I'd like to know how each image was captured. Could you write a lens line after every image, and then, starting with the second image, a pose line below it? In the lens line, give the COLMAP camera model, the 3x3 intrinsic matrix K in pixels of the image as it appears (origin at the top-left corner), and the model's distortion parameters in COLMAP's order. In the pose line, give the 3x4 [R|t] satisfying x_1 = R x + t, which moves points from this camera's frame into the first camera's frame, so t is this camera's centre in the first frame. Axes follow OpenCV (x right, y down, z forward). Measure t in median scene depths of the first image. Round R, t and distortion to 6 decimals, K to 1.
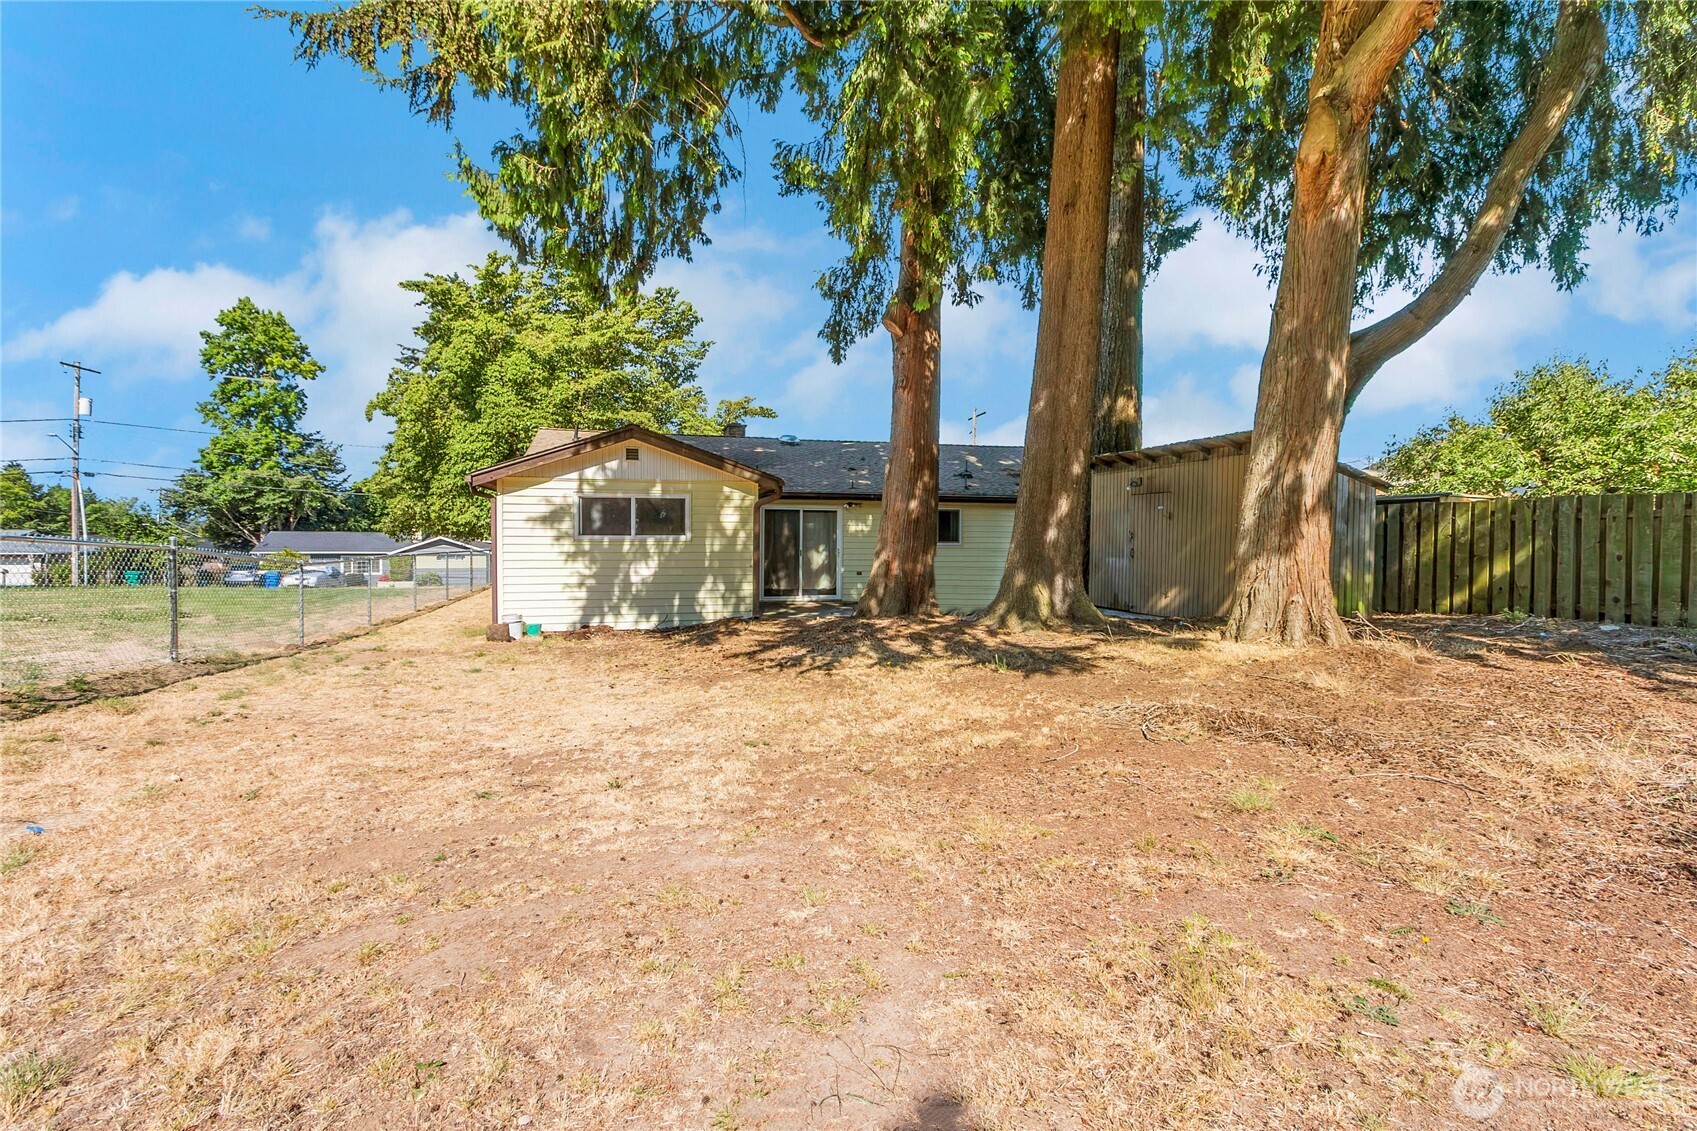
lens RADIAL K [[800.9, 0, 839.6], [0, 800.9, 525.5], [0, 0, 1]] dist [0.001004, -0.000012]
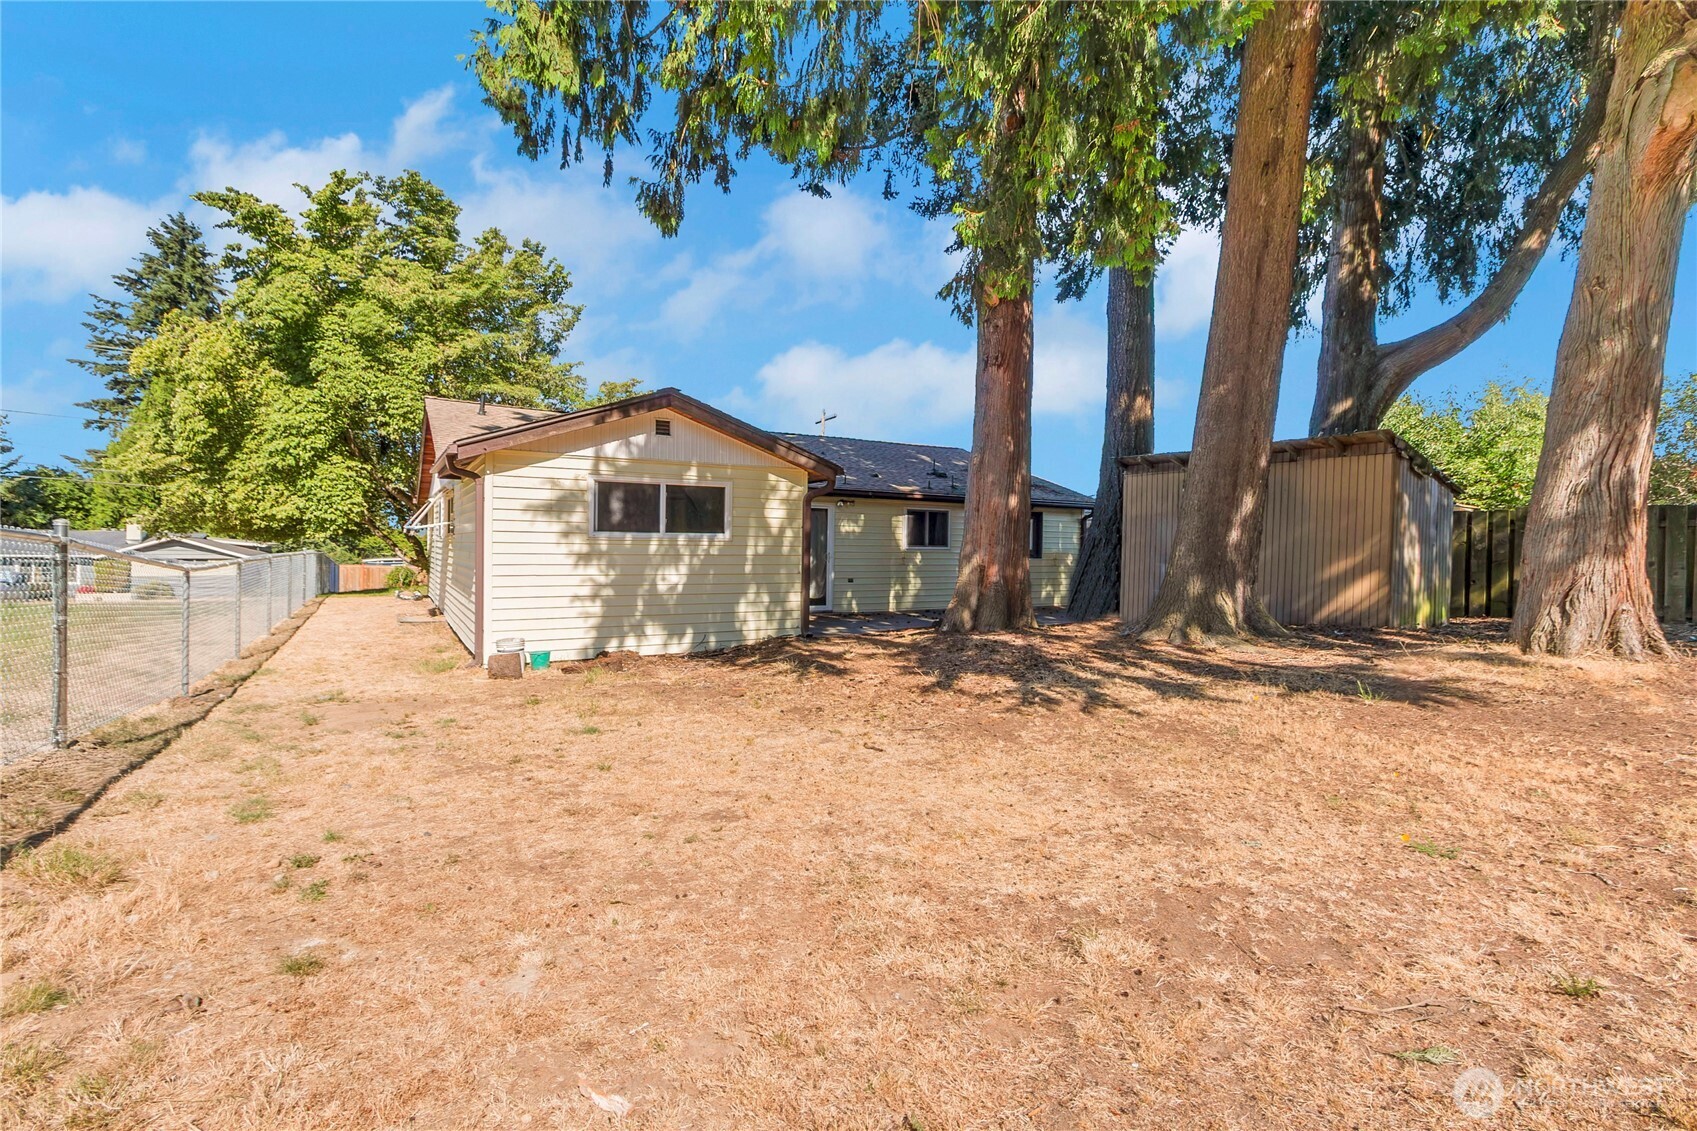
lens RADIAL K [[800.9, 0, 839.6], [0, 800.9, 525.5], [0, 0, 1]] dist [0.001004, -0.000012]
pose [[0.961794, 0.015633, 0.273327, -0.301607], [-0.013202, 0.999855, -0.010733, 0.011630], [-0.273455, 0.006715, 0.961861, 0.207552]]
